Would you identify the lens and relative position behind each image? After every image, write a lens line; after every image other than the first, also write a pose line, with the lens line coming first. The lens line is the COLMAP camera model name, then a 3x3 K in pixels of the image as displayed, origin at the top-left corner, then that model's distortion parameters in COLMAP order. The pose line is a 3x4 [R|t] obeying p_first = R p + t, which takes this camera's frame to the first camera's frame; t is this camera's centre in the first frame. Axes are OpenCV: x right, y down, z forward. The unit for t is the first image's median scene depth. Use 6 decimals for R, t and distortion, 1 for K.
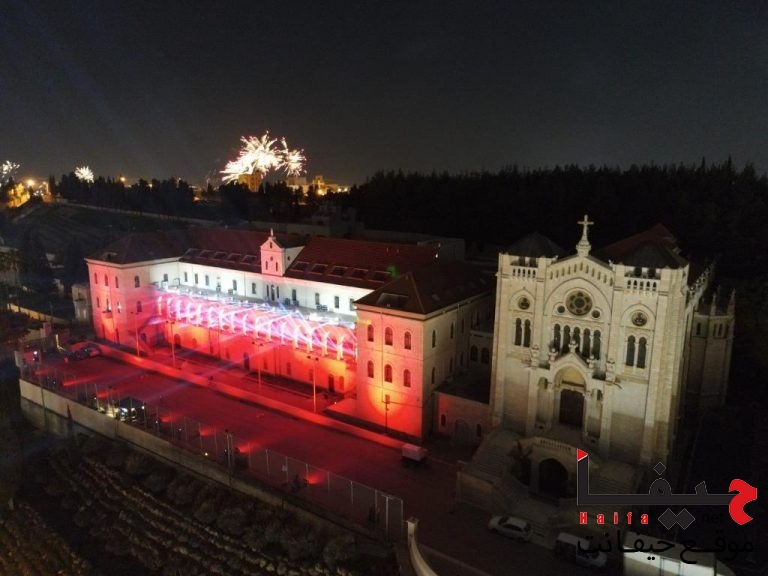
lens RADIAL K [[559.8, 0, 384.0], [0, 559.8, 288.0], [0, 0, 1]] dist [0.005393, 0.005290]
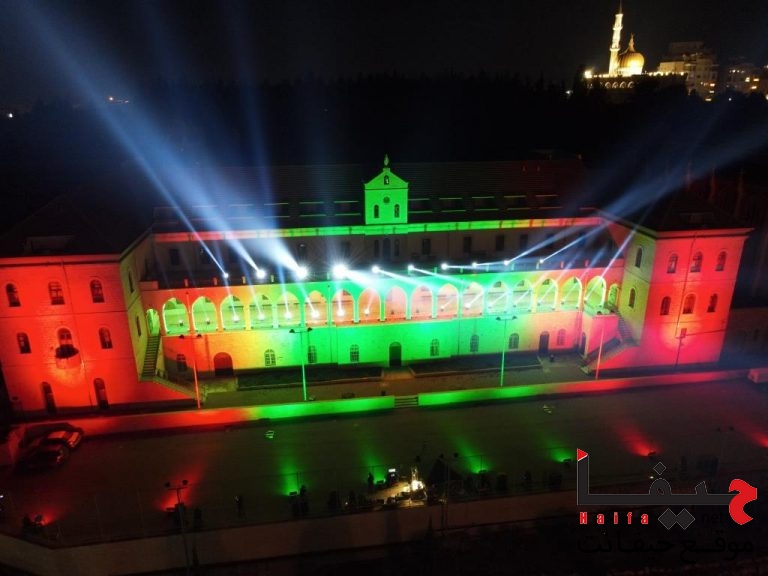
lens RADIAL K [[559.8, 0, 384.0], [0, 559.8, 288.0], [0, 0, 1]] dist [0.005393, 0.005290]
pose [[0.736588, -0.235080, 0.634173, -0.944997], [0.144406, 0.970693, 0.192098, -0.114915], [-0.660746, -0.049919, 0.748948, 0.701685]]
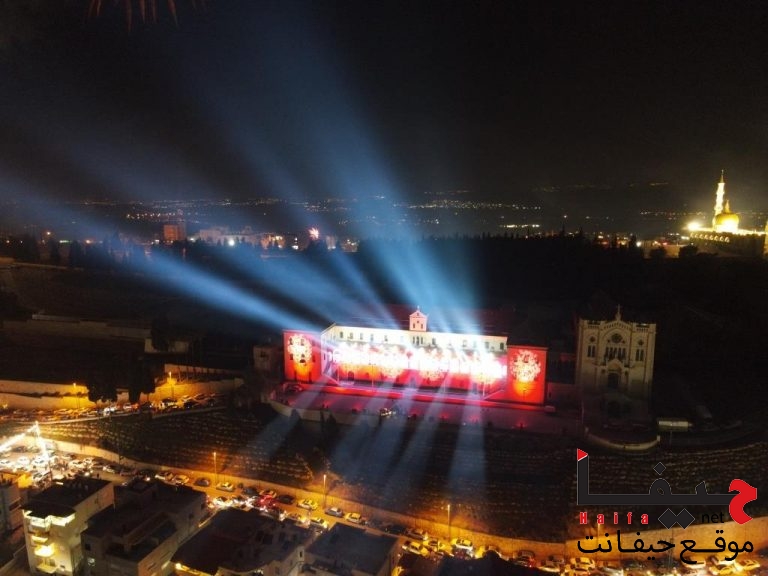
lens RADIAL K [[559.8, 0, 384.0], [0, 559.8, 288.0], [0, 0, 1]] dist [0.005393, 0.005290]
pose [[0.941344, -0.063887, 0.331345, -1.261129], [0.071524, 0.997379, -0.010892, -0.211623], [-0.329781, 0.033953, 0.943447, -0.905771]]
